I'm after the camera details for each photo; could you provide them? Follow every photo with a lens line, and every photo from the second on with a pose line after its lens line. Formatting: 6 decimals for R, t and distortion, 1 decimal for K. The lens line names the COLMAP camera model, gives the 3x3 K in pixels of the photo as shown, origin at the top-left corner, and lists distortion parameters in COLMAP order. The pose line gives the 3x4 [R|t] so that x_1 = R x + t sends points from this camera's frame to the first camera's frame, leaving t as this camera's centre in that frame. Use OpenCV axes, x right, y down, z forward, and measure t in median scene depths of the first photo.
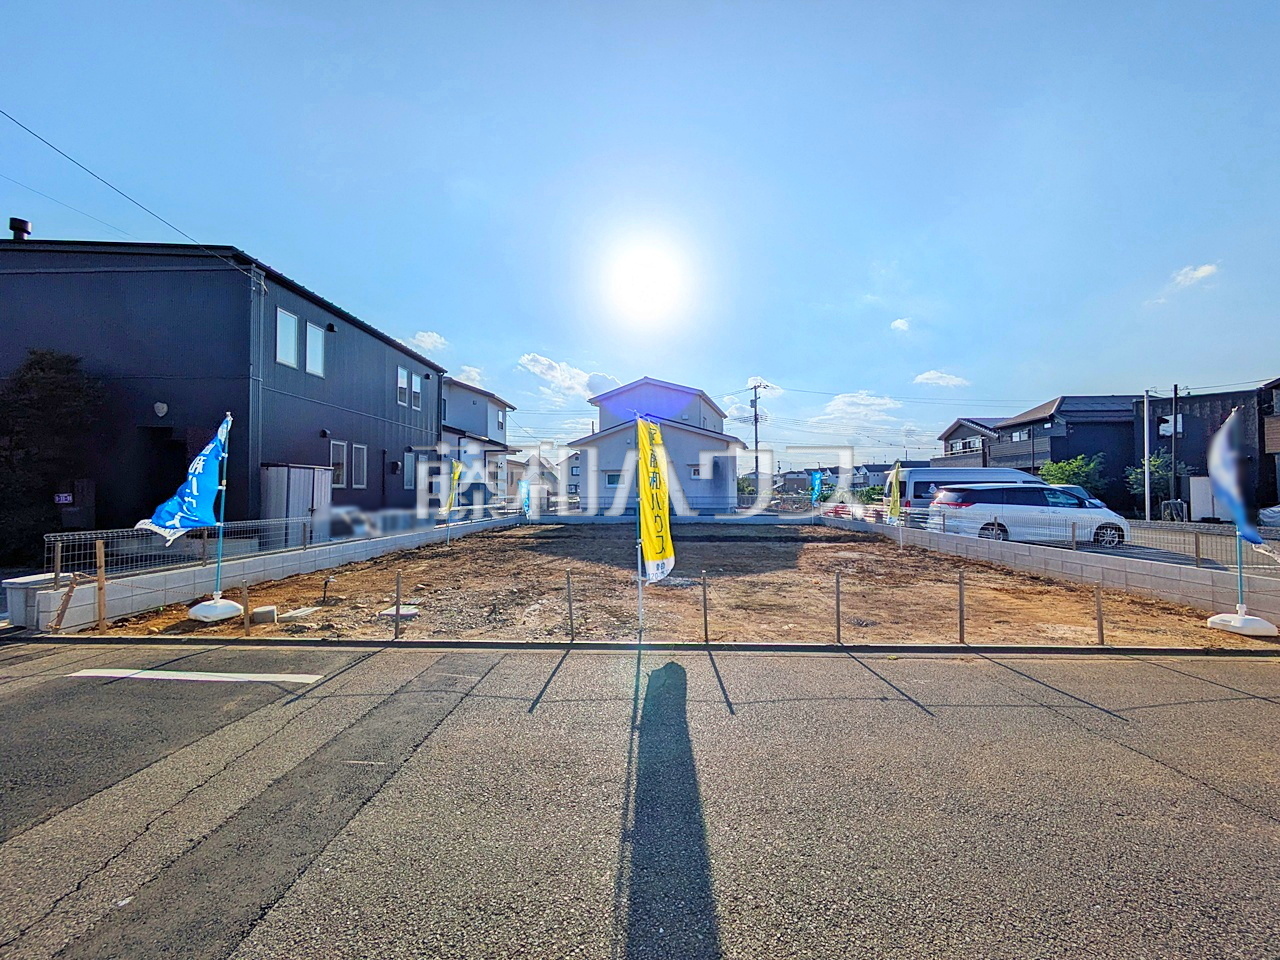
lens RADIAL K [[508.7, 0, 639.0], [0, 508.7, 479.0], [0, 0, 1]] dist [0.002115, -0.000544]
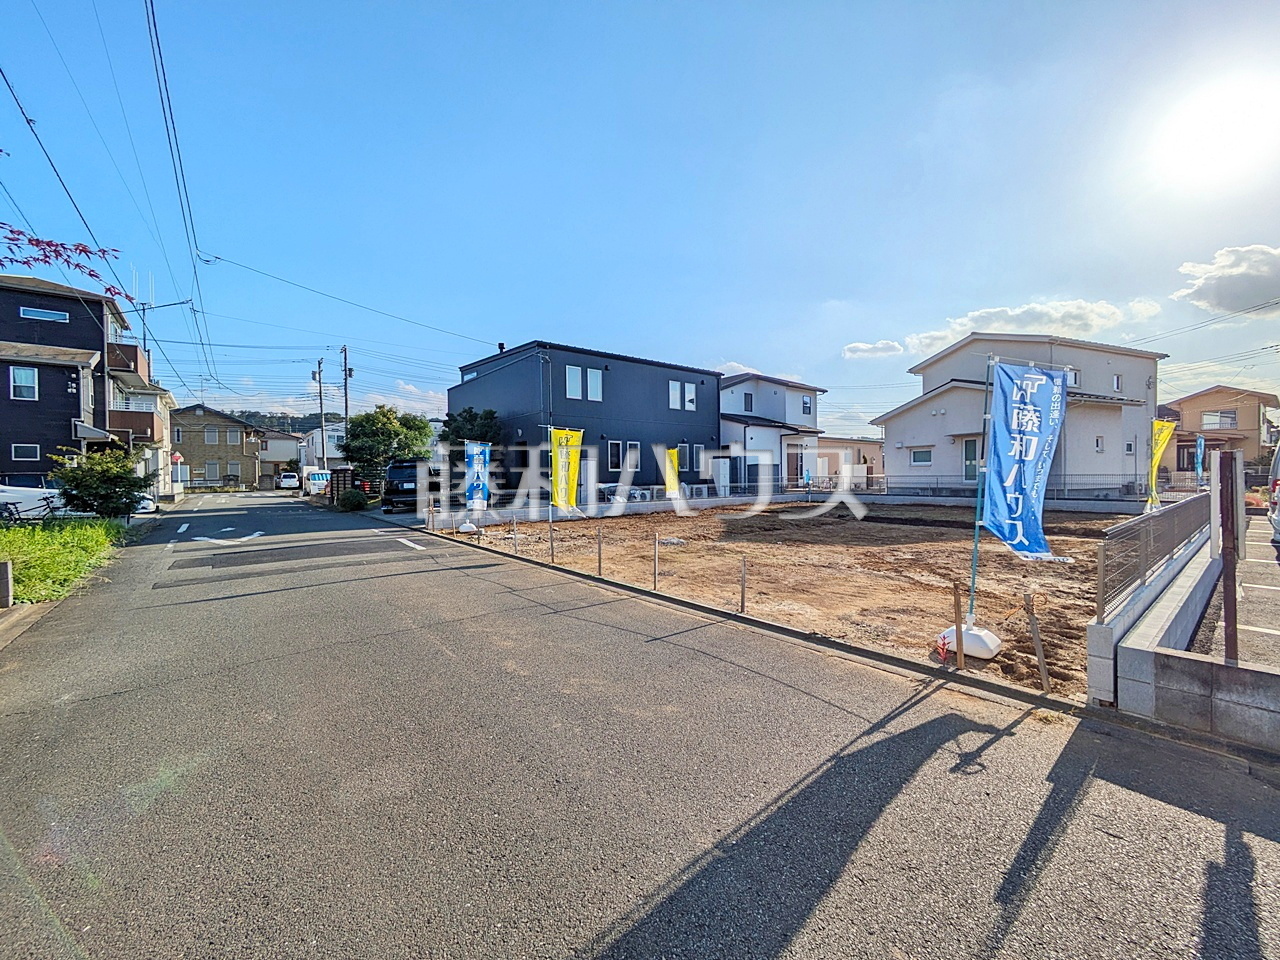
lens RADIAL K [[508.7, 0, 642.8], [0, 508.7, 478.4], [0, 0, 1]] dist [0.002115, -0.000544]
pose [[0.651945, -0.000748, -0.758266, 0.348026], [0.031285, 0.999175, 0.025912, 0.001520], [0.757620, -0.040616, 0.651431, 0.033587]]
